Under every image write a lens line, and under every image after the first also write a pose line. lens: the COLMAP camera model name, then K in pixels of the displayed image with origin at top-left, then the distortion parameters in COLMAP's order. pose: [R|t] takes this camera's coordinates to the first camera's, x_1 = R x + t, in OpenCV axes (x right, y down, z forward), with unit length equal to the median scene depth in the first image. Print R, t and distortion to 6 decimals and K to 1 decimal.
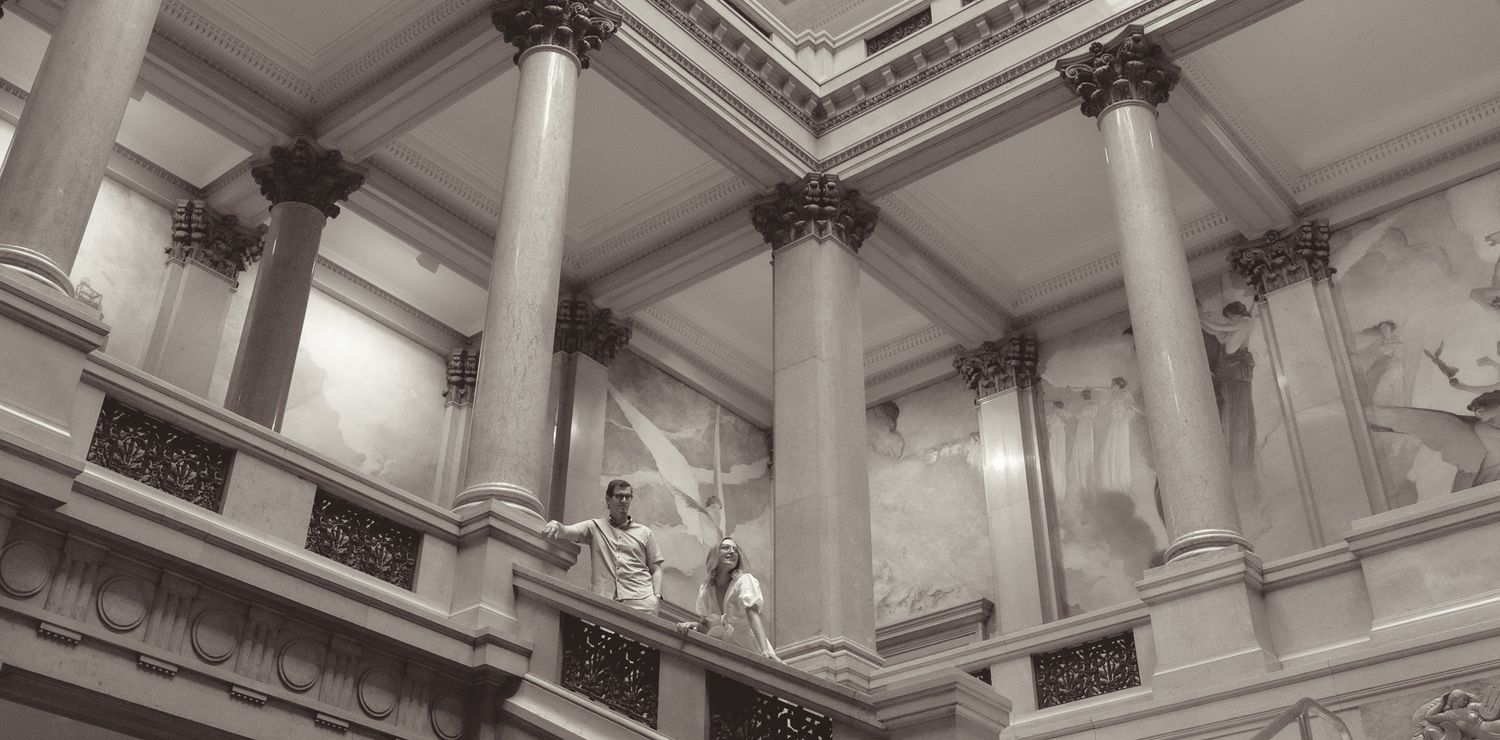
lens RADIAL K [[1523.4, 0, 747.7], [0, 1523.4, 194.6], [0, 0, 1]] dist [-0.014434, 0.015836]
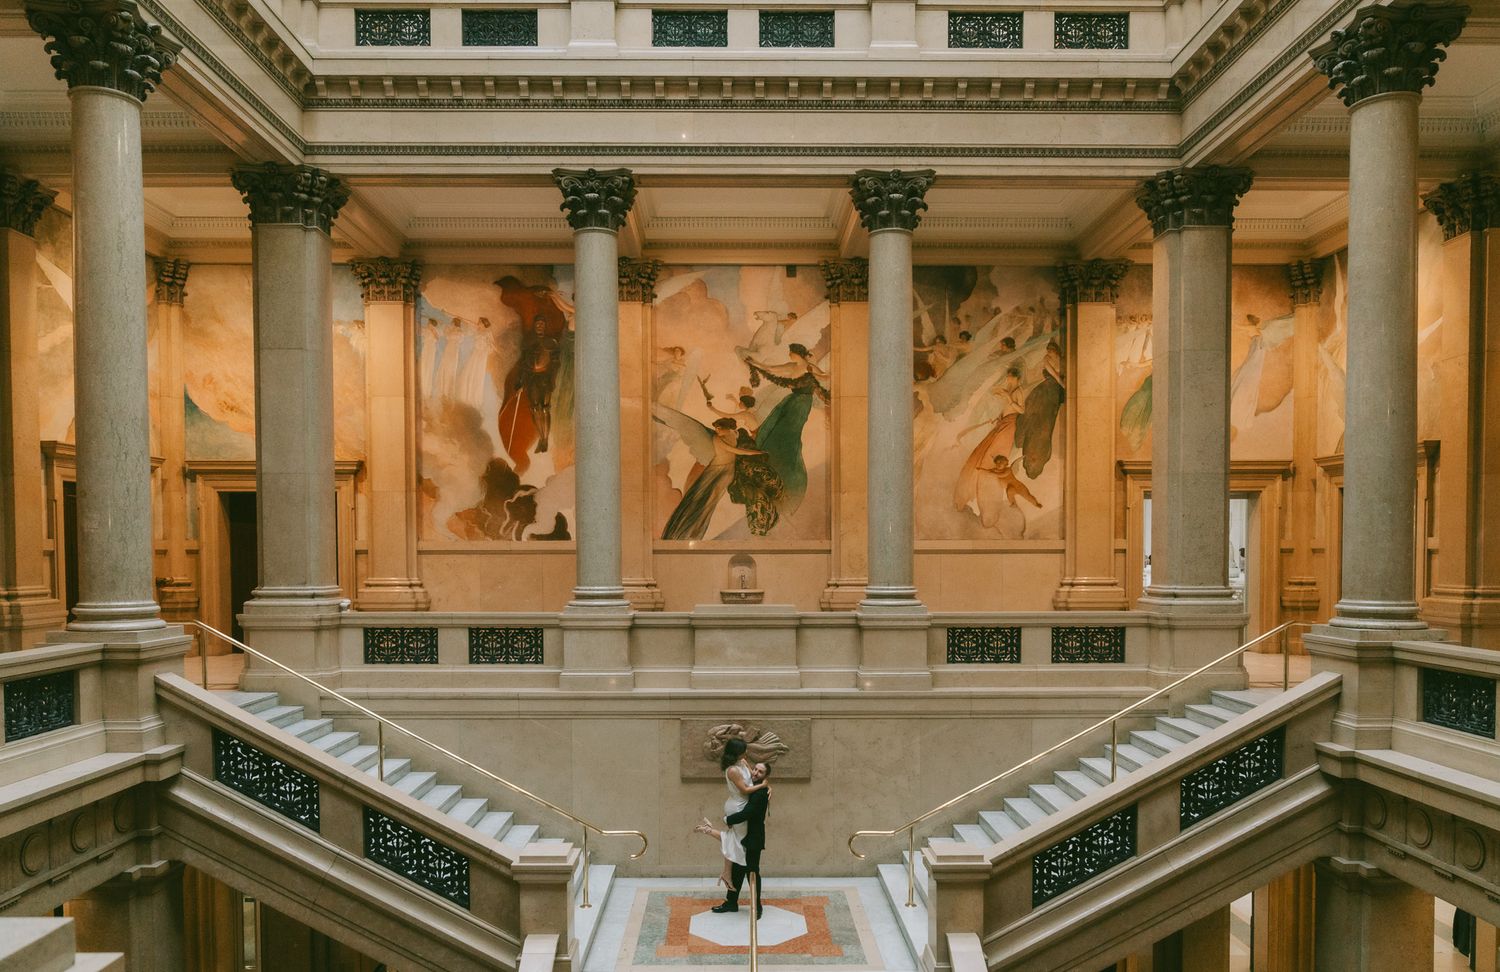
lens RADIAL K [[1072.9, 0, 754.2], [0, 1072.9, 616.5], [0, 0, 1]] dist [-0.007292, -0.004859]
pose [[0.767232, -0.033273, 0.640506, -0.215073], [-0.380364, 0.780477, 0.496164, -0.265415], [-0.516409, -0.624299, 0.586151, 0.170993]]
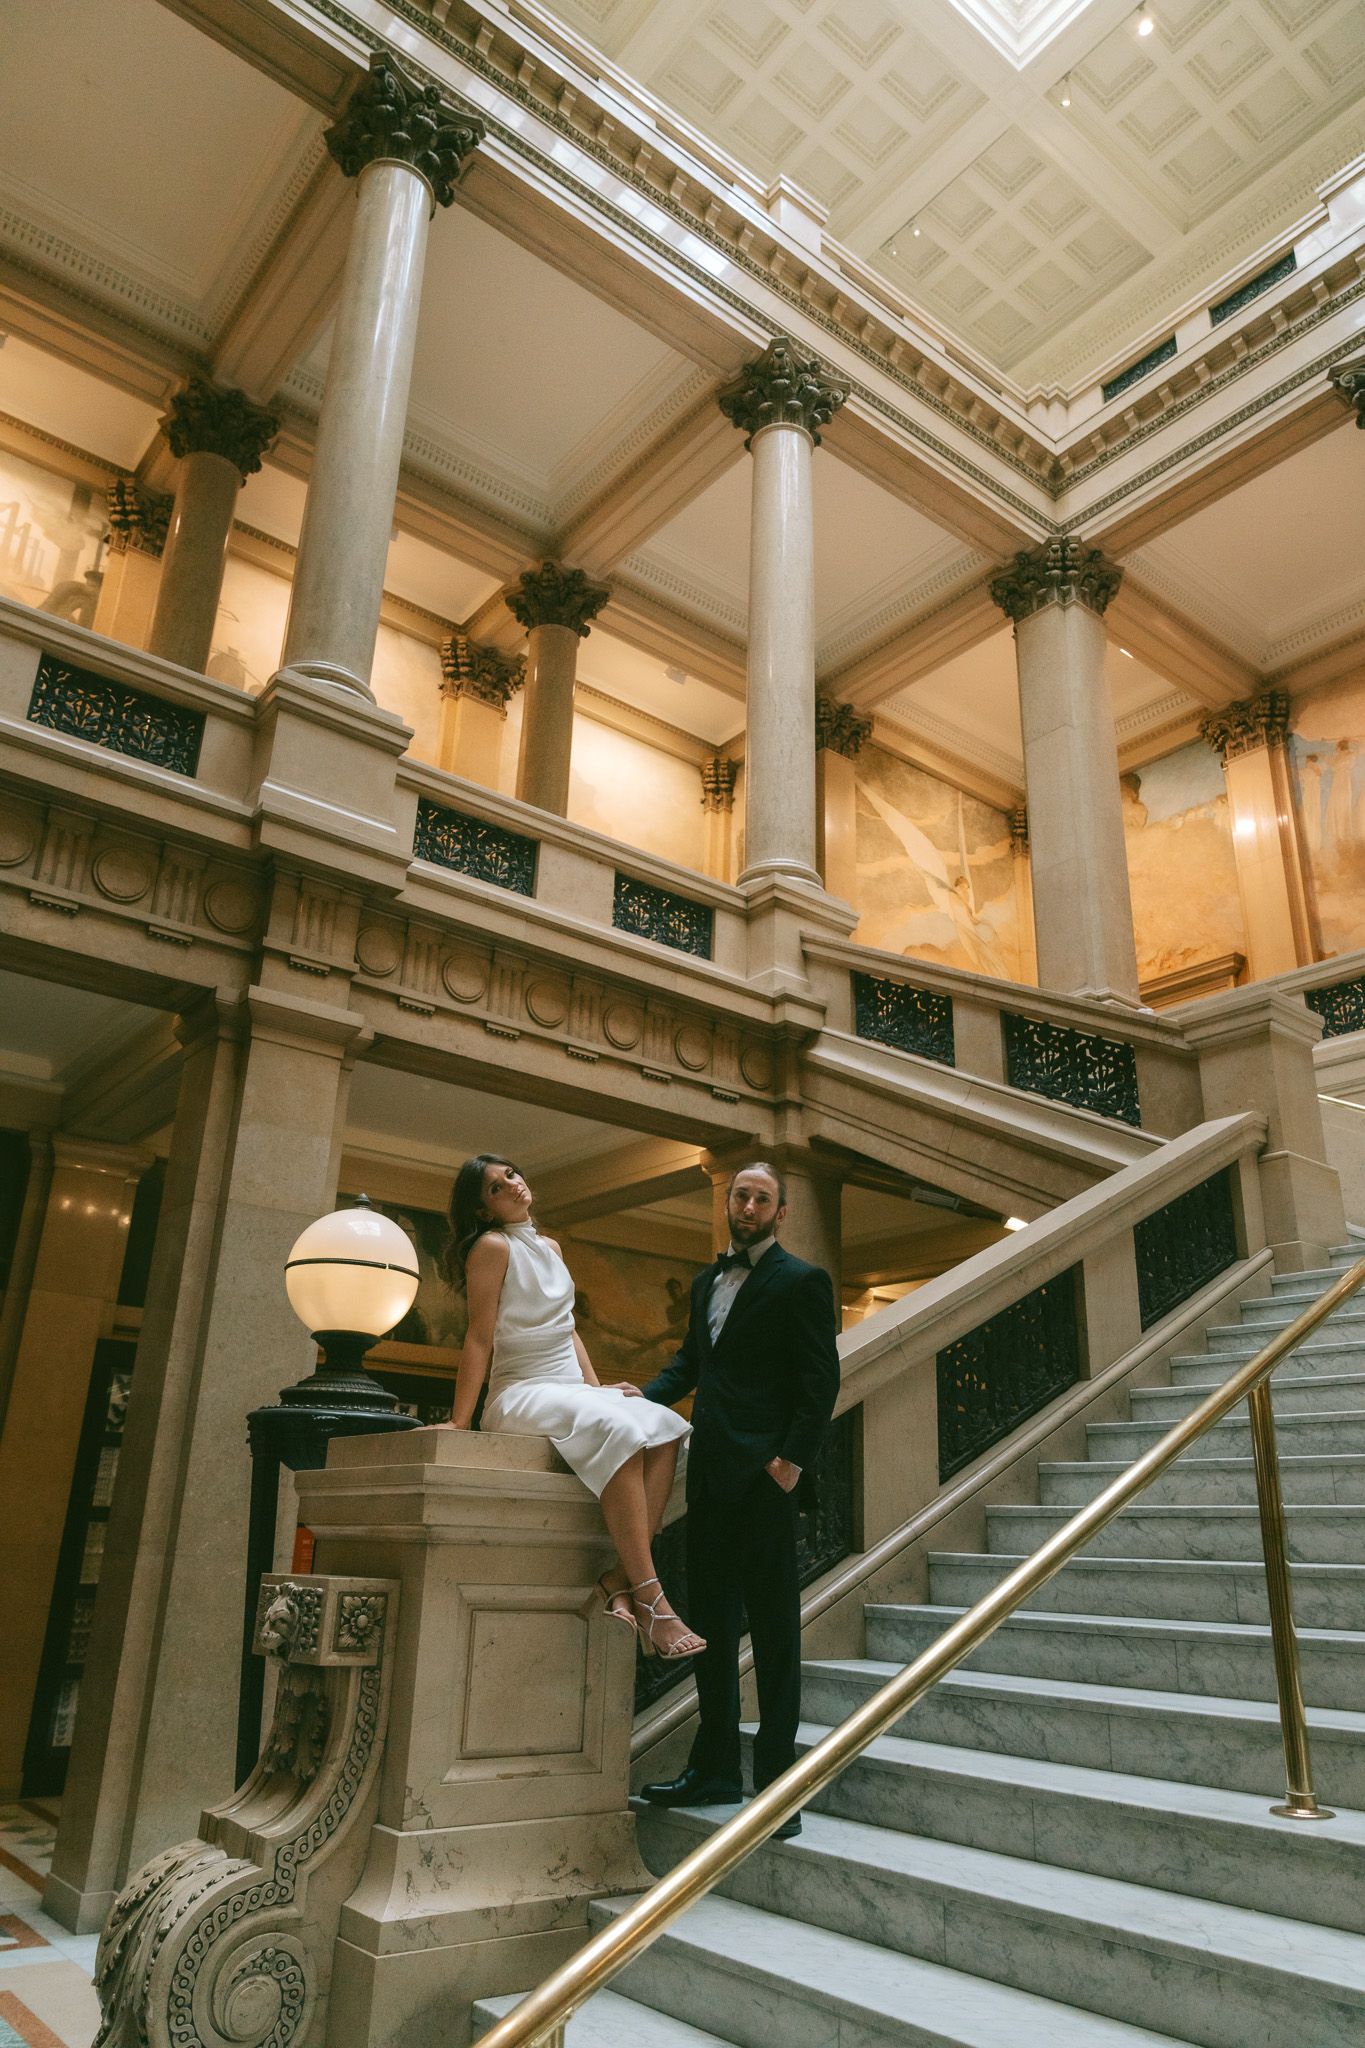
lens RADIAL K [[1390.8, 0, 682.5], [0, 1390.8, 1024.0], [0, 0, 1]] dist [-0.015137, 0.028955]
pose [[0.977859, -0.053324, -0.202357, -0.026162], [0.106806, 0.958732, 0.263487, 0.025320], [0.179956, -0.279267, 0.943200, 0.031150]]
